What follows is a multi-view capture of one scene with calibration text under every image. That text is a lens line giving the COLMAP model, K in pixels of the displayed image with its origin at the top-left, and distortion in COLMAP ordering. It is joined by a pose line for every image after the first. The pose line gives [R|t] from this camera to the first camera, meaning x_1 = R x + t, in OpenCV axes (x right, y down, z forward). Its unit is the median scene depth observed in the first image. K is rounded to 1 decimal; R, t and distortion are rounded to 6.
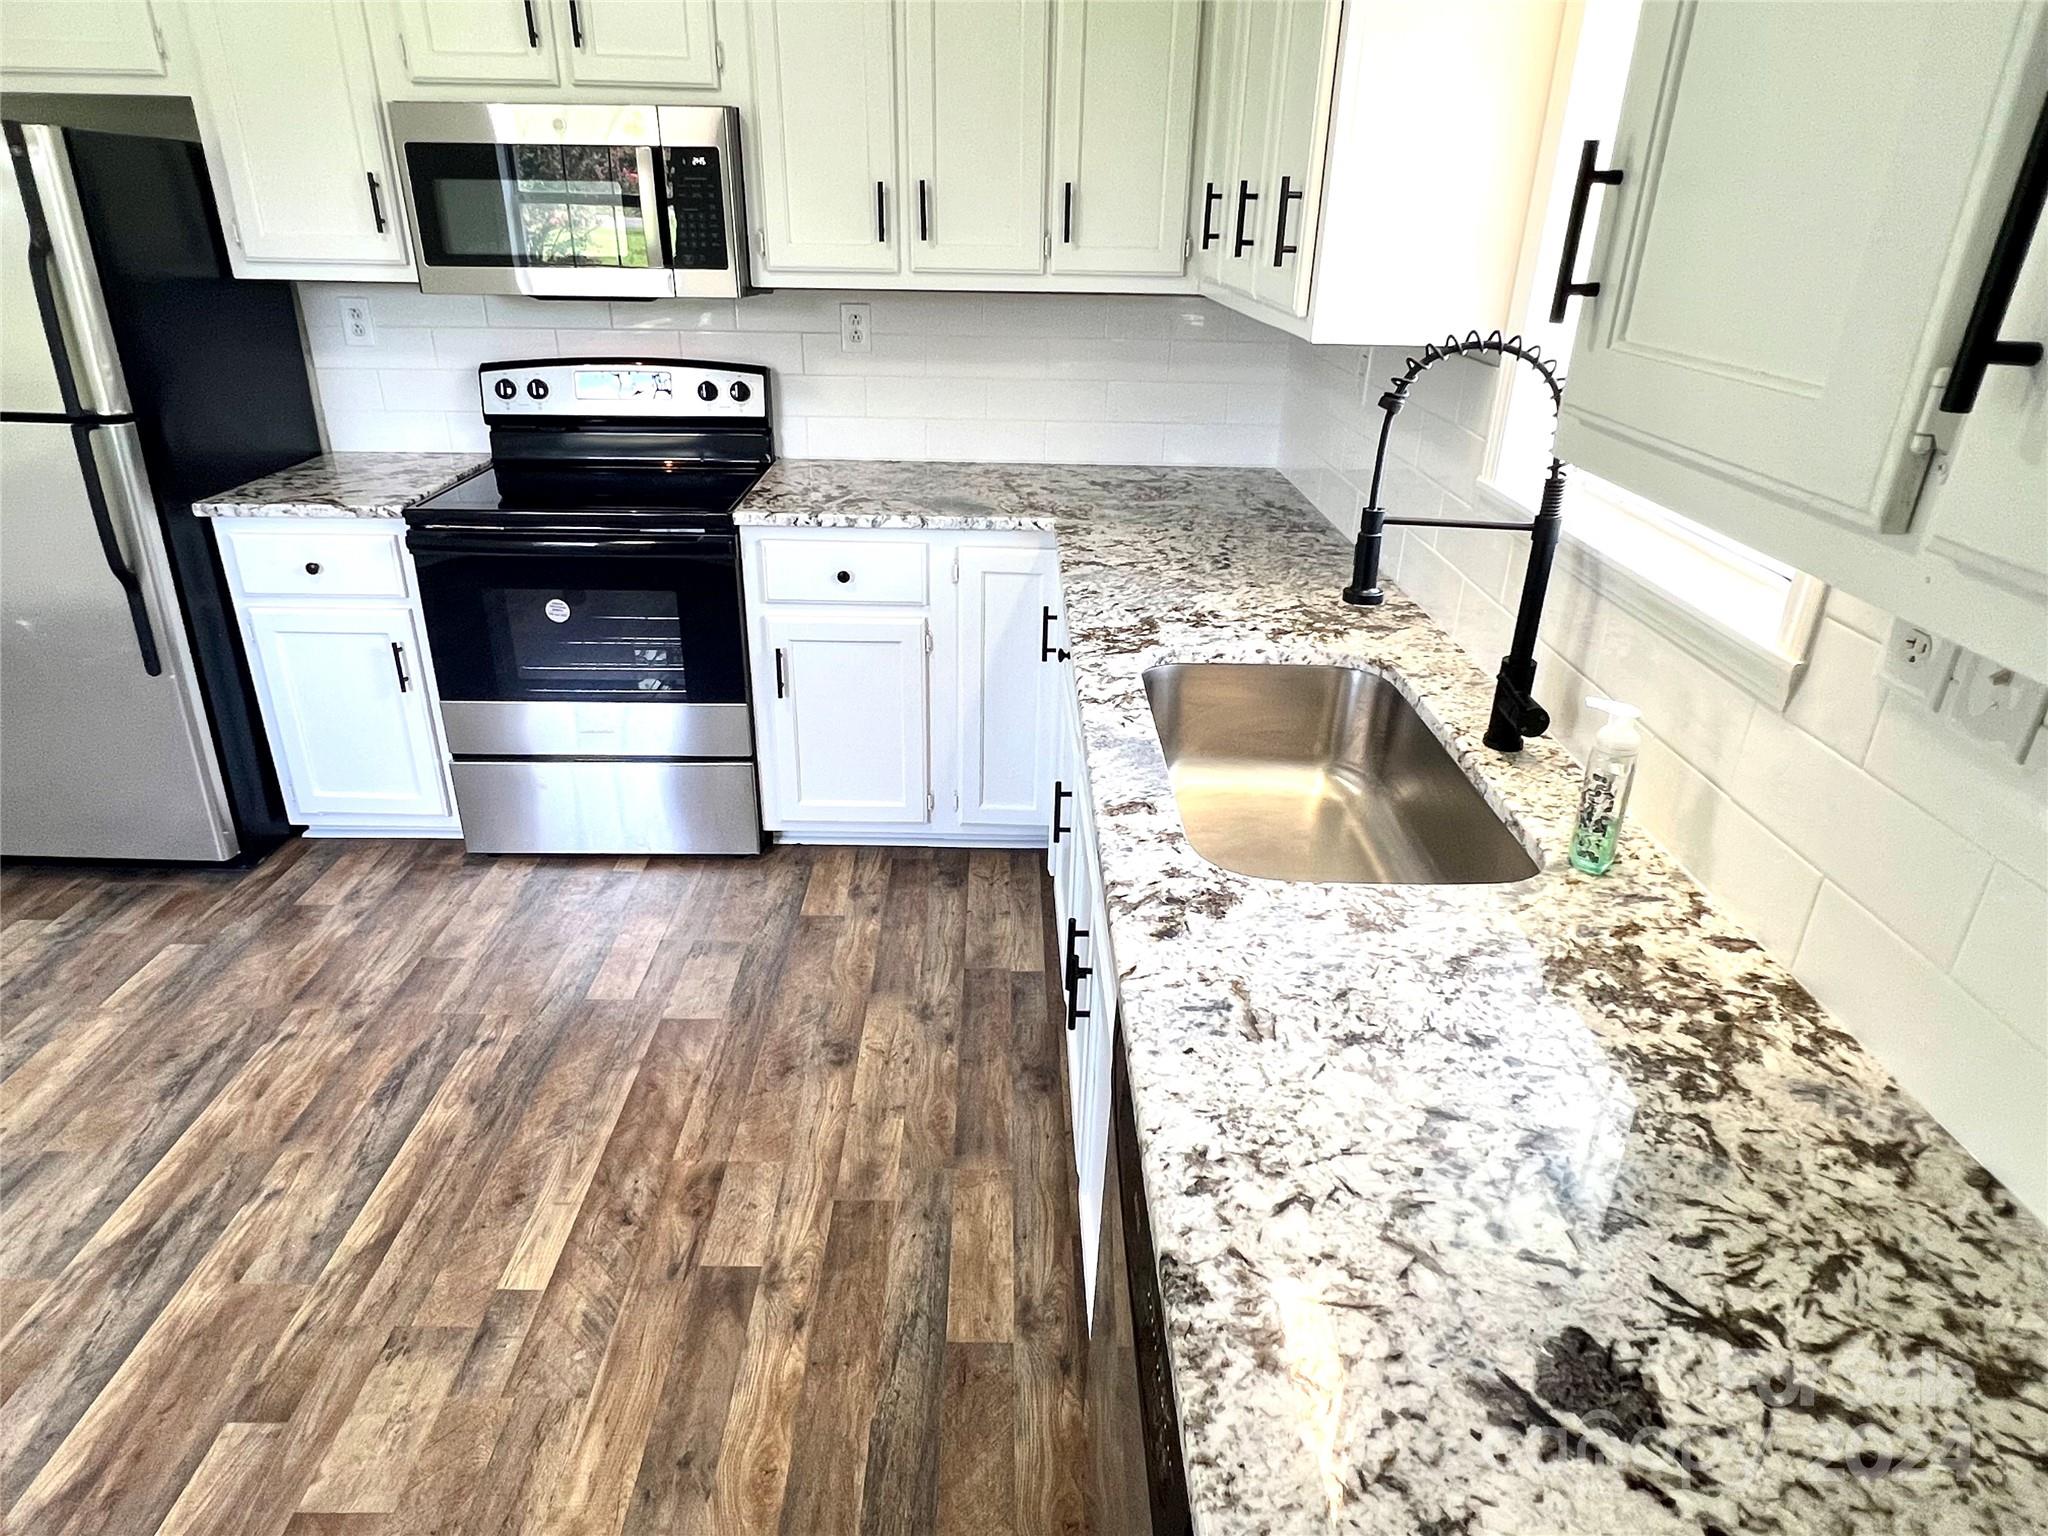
lens RADIAL K [[1231.6, 0, 1017.4], [0, 1231.6, 777.6], [0, 0, 1]] dist [0.001006, -0.001779]
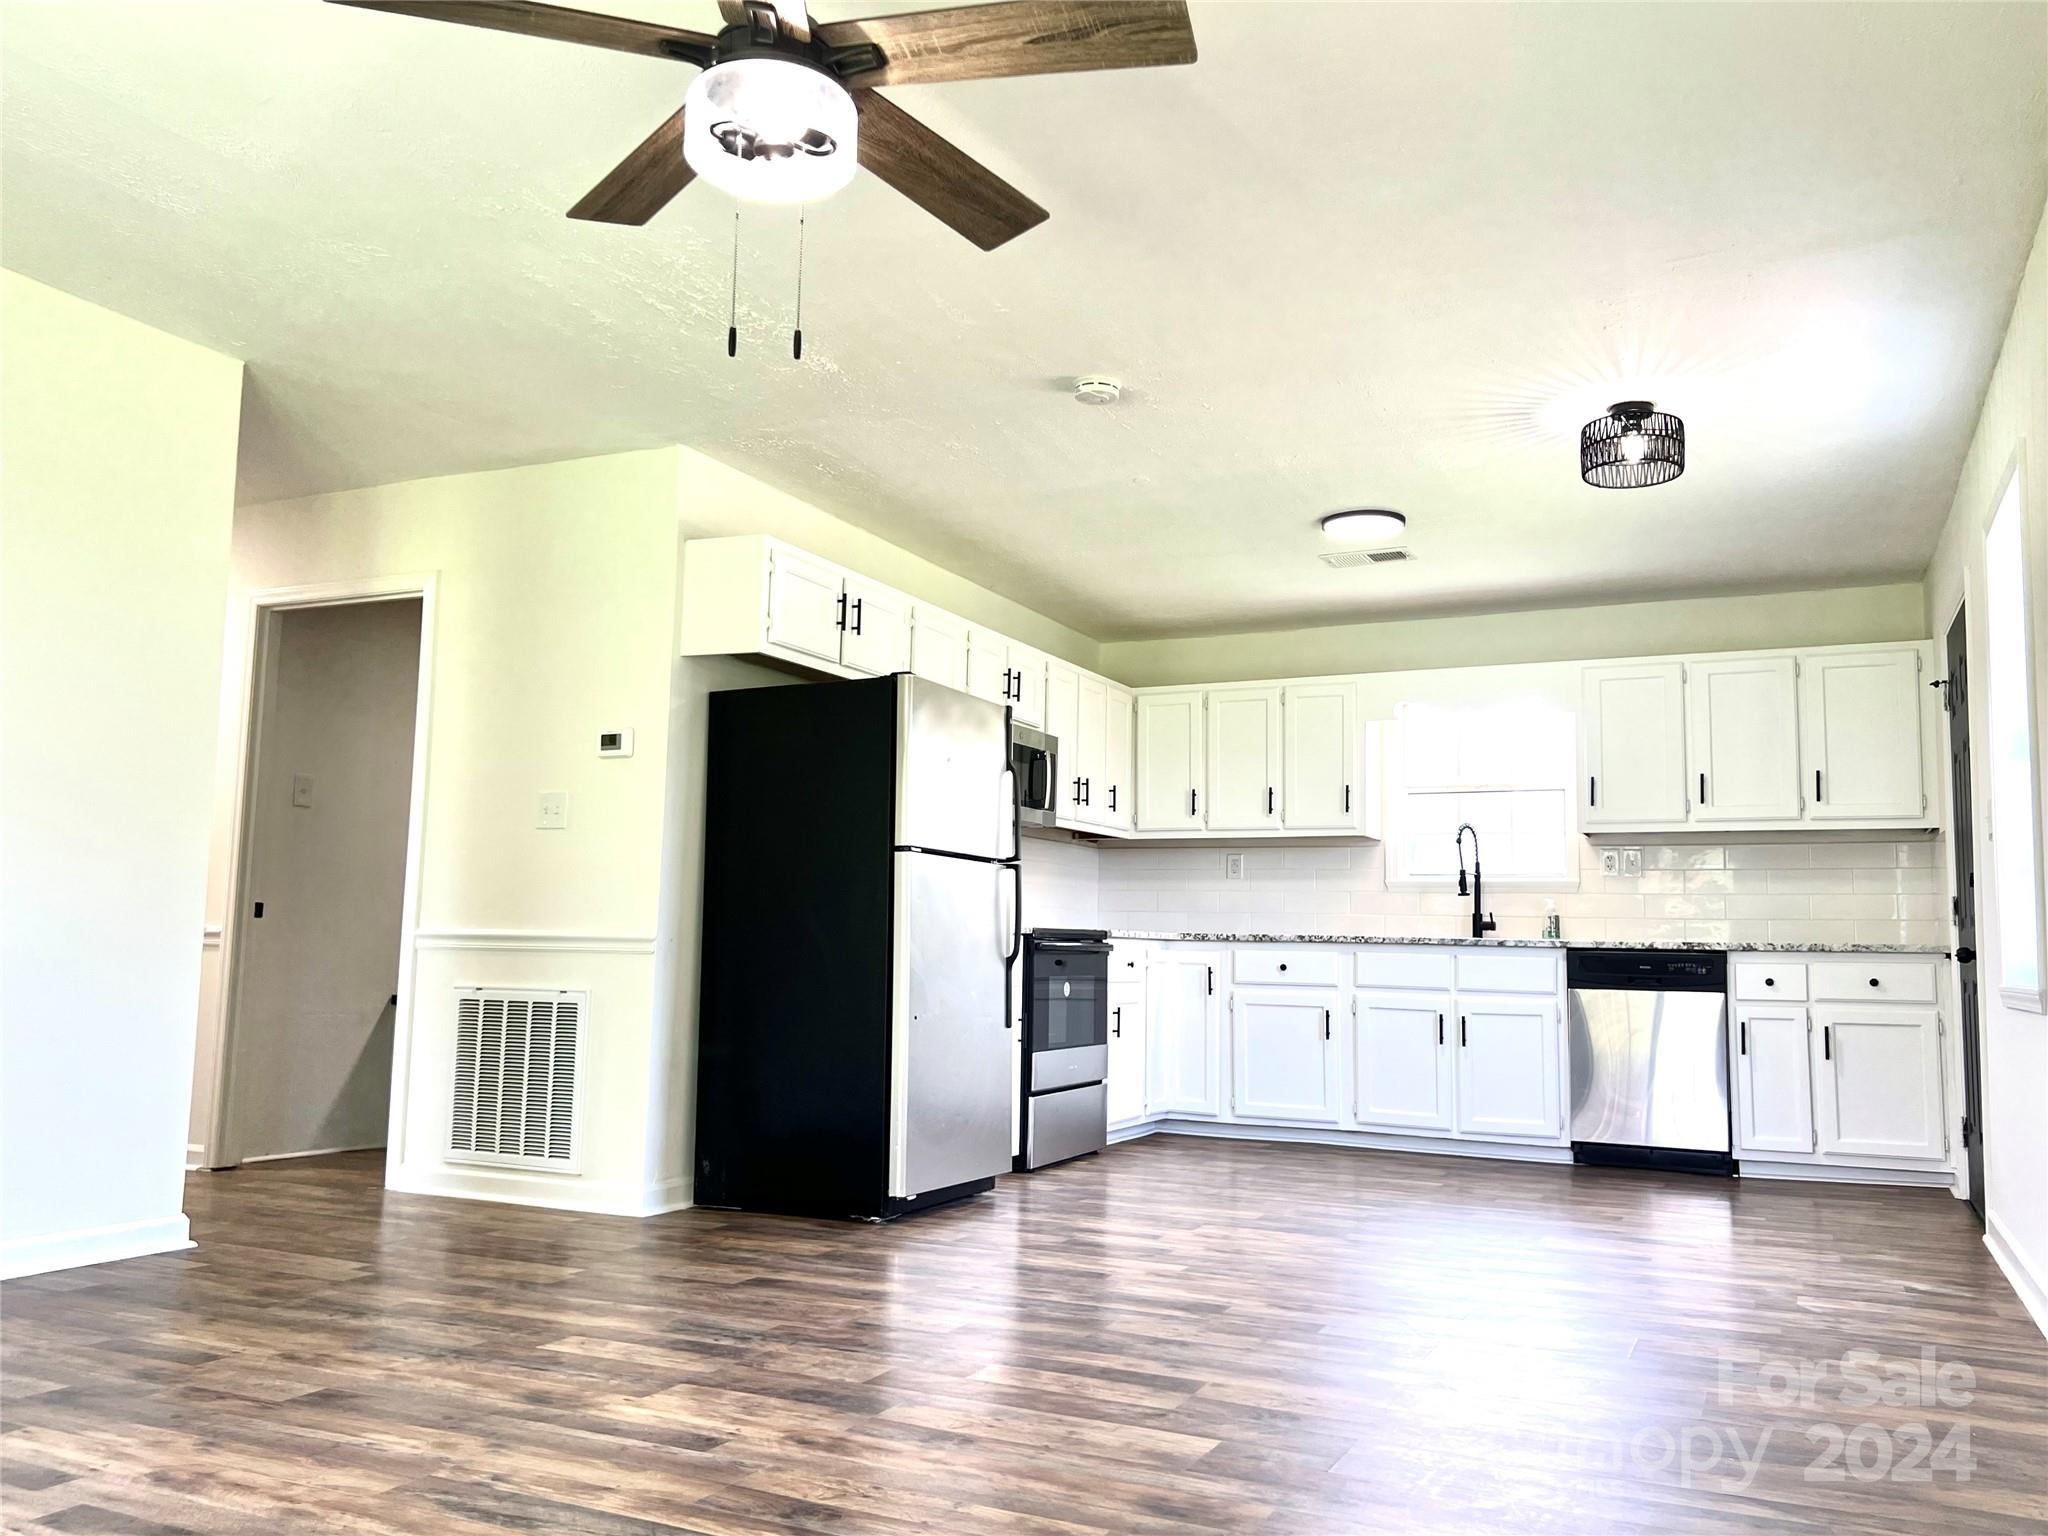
lens RADIAL K [[1617.9, 0, 1021.1], [0, 1617.9, 769.6], [0, 0, 1]] dist [0.001008, -0.003353]
pose [[0.436405, 0.087410, 0.895495, -2.820223], [0.368898, 0.890389, -0.266688, 0.186786], [-0.820649, 0.446730, 0.356325, 0.165624]]
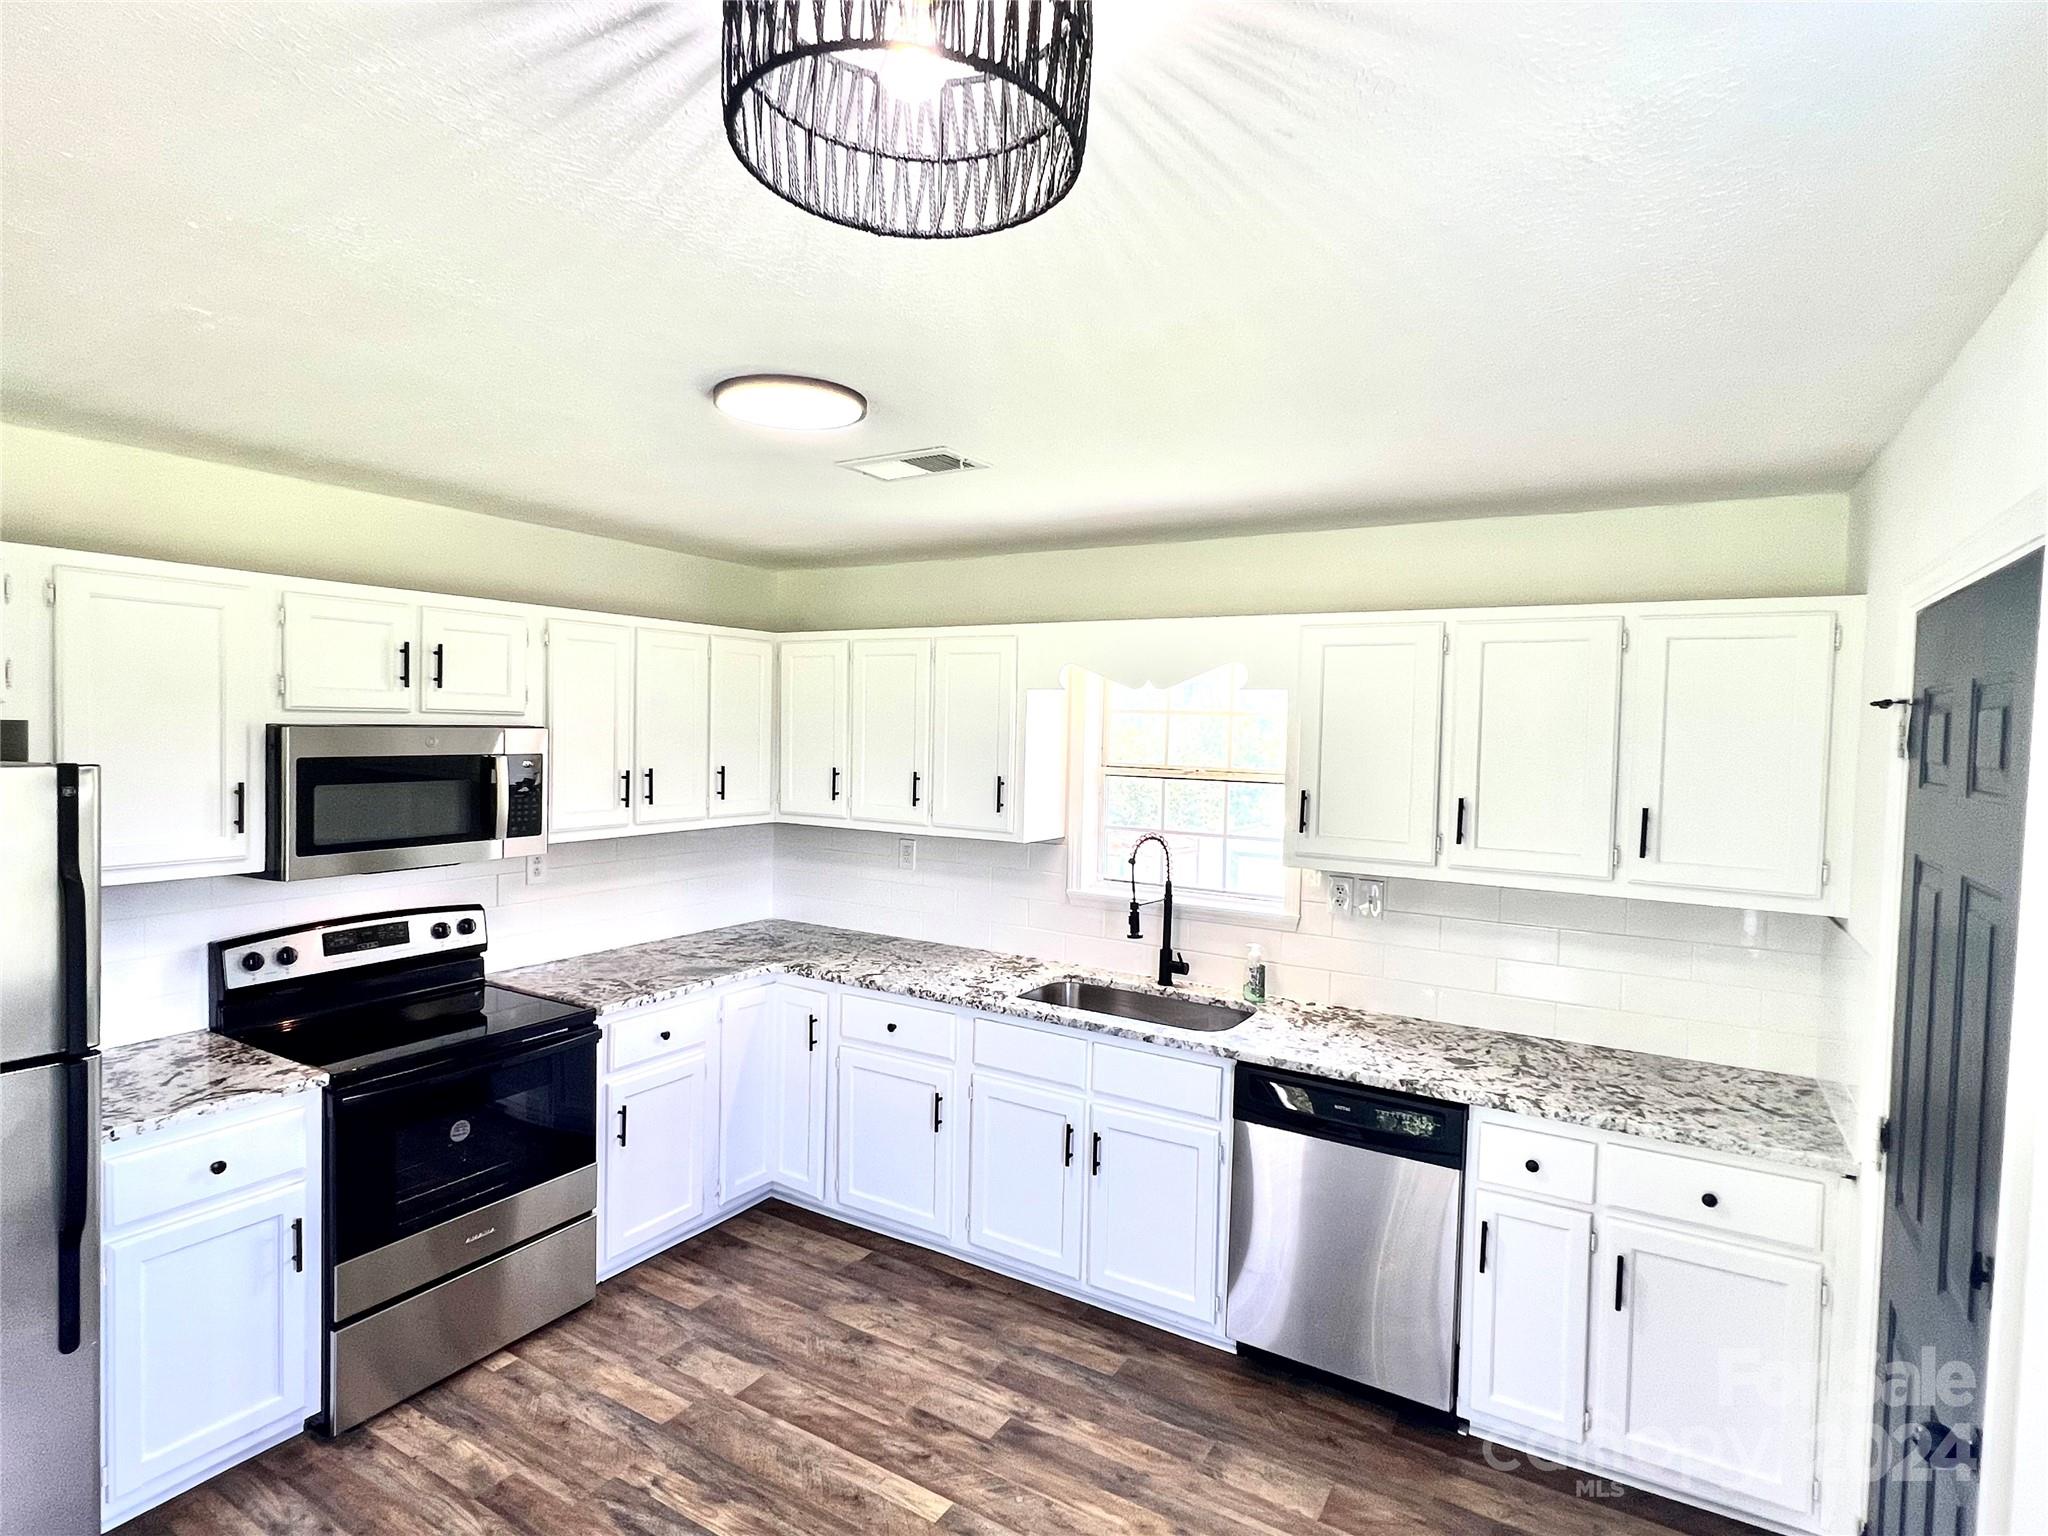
lens RADIAL K [[1088.3, 0, 1027.5], [0, 1088.3, 762.3], [0, 0, 1]] dist [-0.004066, 0.000216]
pose [[0.516993, -0.037495, 0.855168, -1.121600], [0.349935, 0.921003, -0.171171, -0.111775], [-0.781194, 0.387747, 0.489273, -0.029374]]
